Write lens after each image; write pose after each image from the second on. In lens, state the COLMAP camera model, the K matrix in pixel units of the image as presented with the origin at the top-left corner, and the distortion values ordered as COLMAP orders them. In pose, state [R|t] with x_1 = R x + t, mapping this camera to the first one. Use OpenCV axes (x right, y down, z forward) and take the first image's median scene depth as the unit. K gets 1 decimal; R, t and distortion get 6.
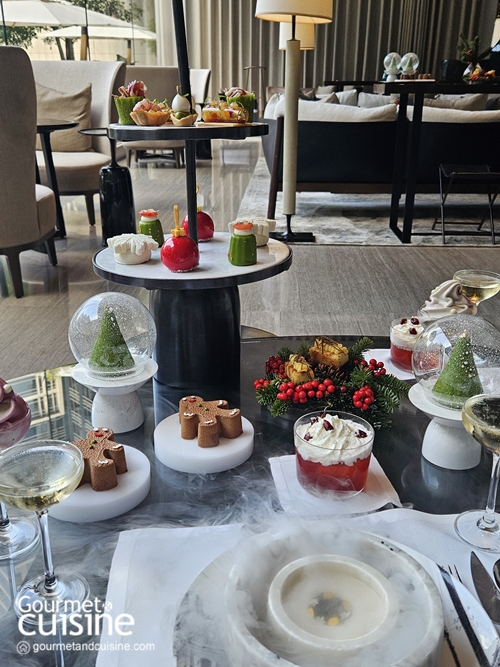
lens RADIAL K [[633.2, 0, 250.0], [0, 633.2, 333.5], [0, 0, 1]] dist [0.038111, -0.018761]
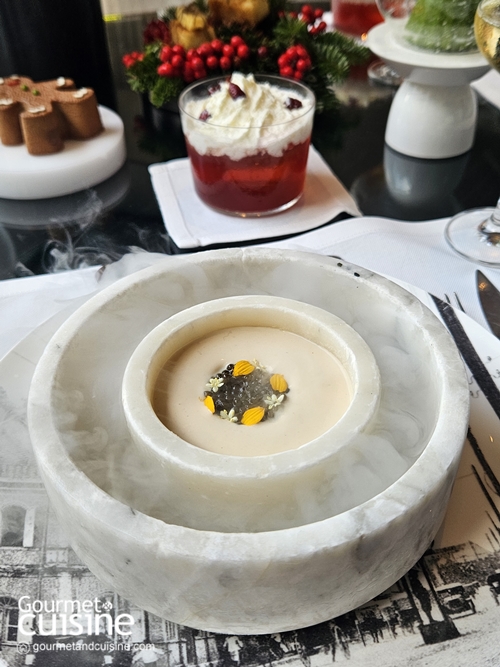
lens RADIAL K [[633.2, 0, 250.0], [0, 633.2, 333.5], [0, 0, 1]] dist [0.038111, -0.018761]
pose [[0.991117, -0.104501, 0.082263, 0.063251], [0.068429, 0.931080, 0.358340, 0.141281], [-0.114040, -0.349528, 0.929960, 0.373836]]
